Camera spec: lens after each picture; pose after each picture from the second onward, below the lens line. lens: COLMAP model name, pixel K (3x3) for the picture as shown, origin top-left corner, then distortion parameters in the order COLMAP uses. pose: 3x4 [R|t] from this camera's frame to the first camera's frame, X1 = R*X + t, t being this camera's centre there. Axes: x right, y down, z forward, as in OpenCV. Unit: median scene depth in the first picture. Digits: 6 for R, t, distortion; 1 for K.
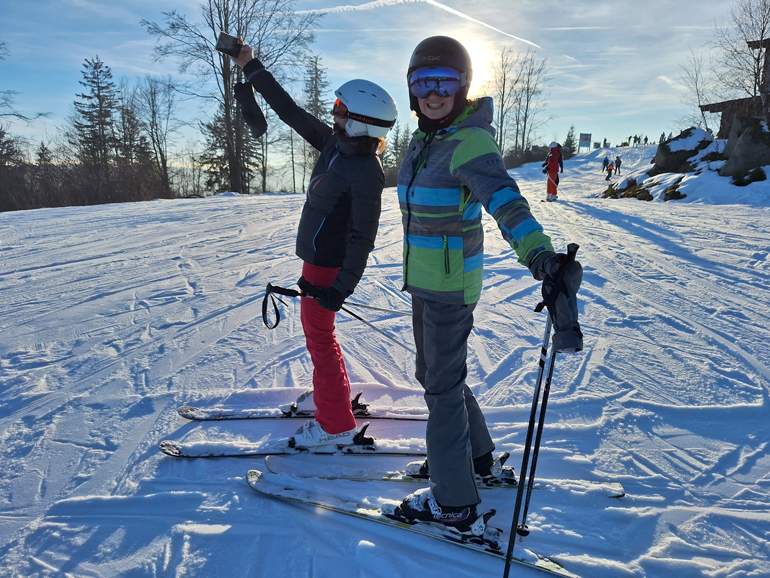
lens RADIAL K [[517.3, 0, 385.0], [0, 517.3, 289.0], [0, 0, 1]] dist [0.058377, -0.066637]
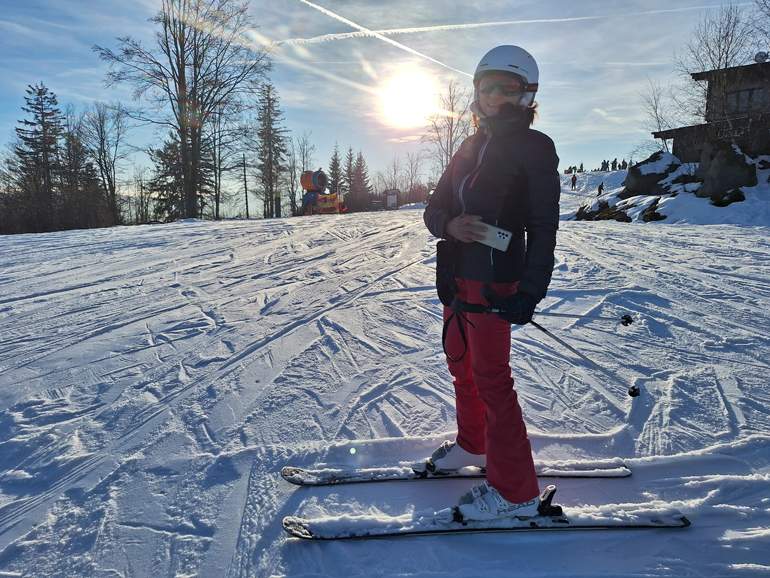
lens RADIAL K [[526.3, 0, 386.4], [0, 526.3, 274.6], [0, 0, 1]] dist [0.080627, -0.082925]
pose [[0.997413, -0.015169, 0.070264, -0.211634], [0.020478, 0.996938, -0.075470, -0.002072], [-0.068904, 0.076713, 0.994669, 0.124535]]
